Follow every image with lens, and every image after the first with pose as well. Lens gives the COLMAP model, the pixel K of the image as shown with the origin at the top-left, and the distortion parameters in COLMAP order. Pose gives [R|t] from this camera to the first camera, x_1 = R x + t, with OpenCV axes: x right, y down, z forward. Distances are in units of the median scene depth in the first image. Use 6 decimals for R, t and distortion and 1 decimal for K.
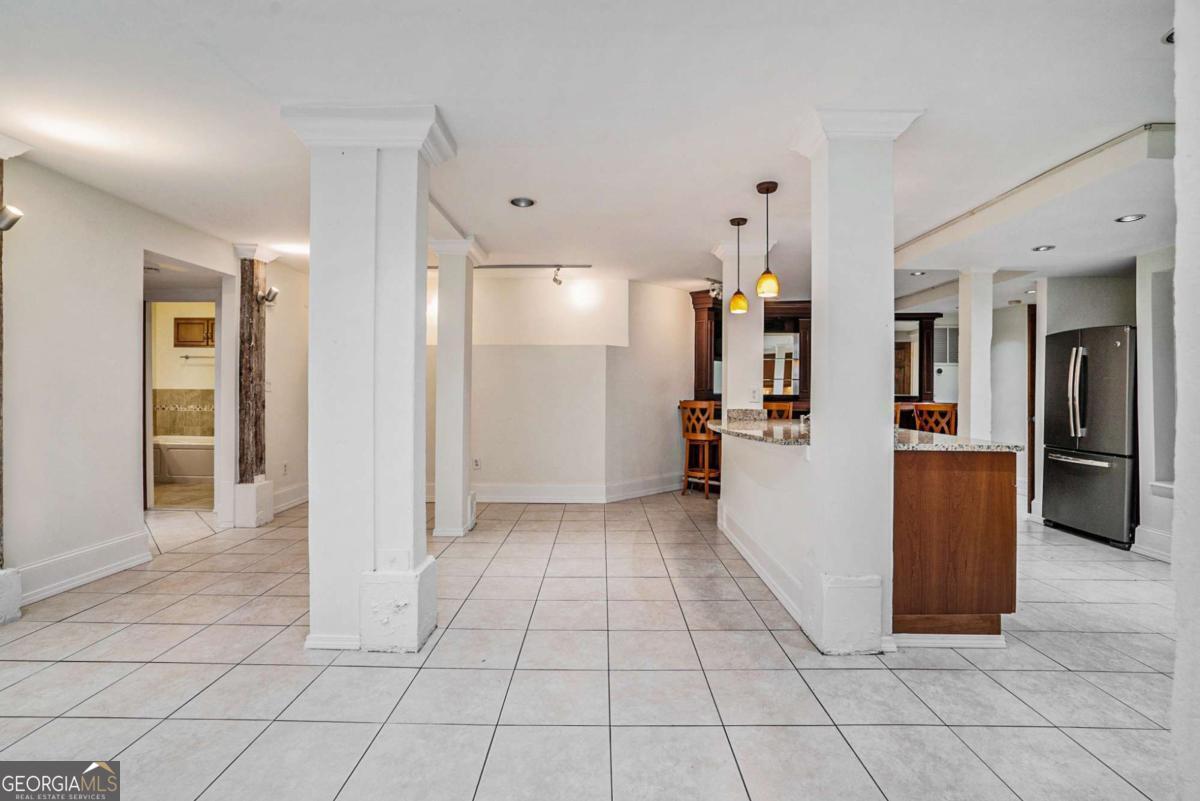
lens RADIAL K [[558.6, 0, 598.2], [0, 558.6, 388.6], [0, 0, 1]] dist [-0.041402, 0.020296]
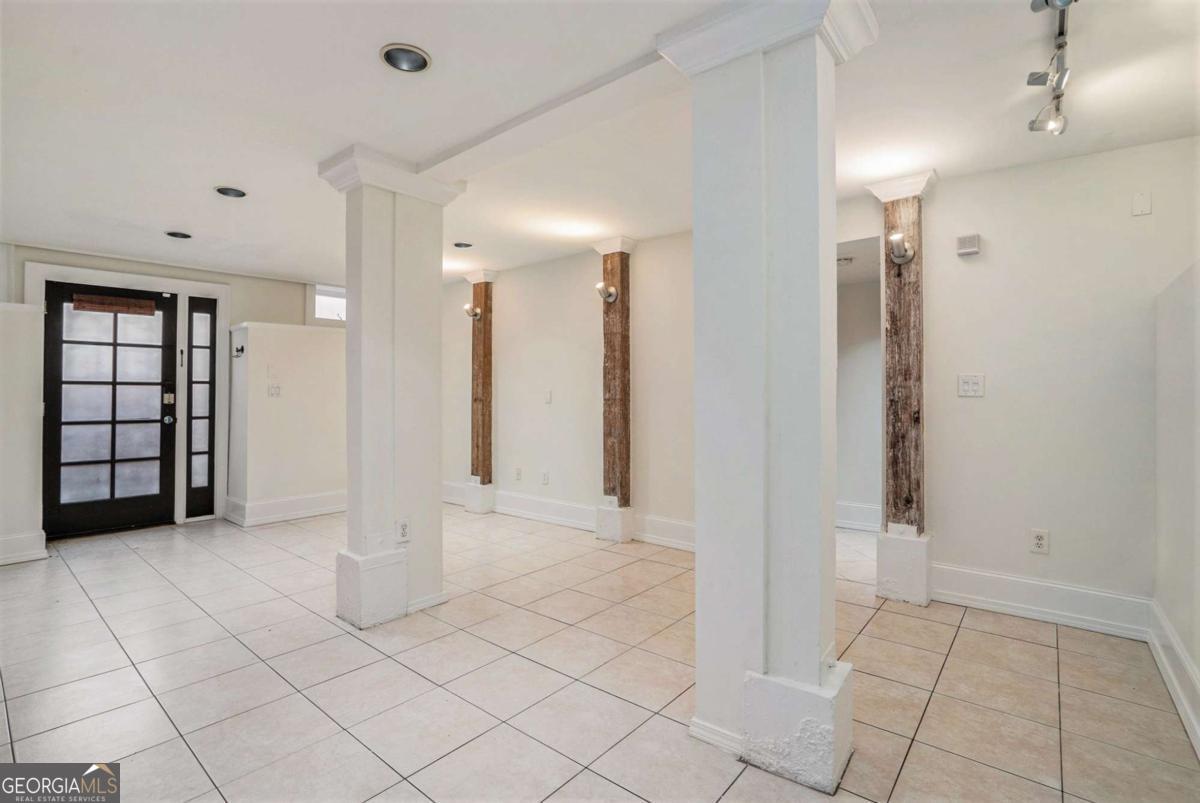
lens RADIAL K [[563.4, 0, 597.7], [0, 563.4, 385.2], [0, 0, 1]] dist [-0.059194, 0.000055]
pose [[-0.632470, -0.016307, -0.774413, 0.132025], [0.003971, 0.999697, -0.024295, 0.006614], [0.774575, -0.018441, -0.632213, 1.184970]]
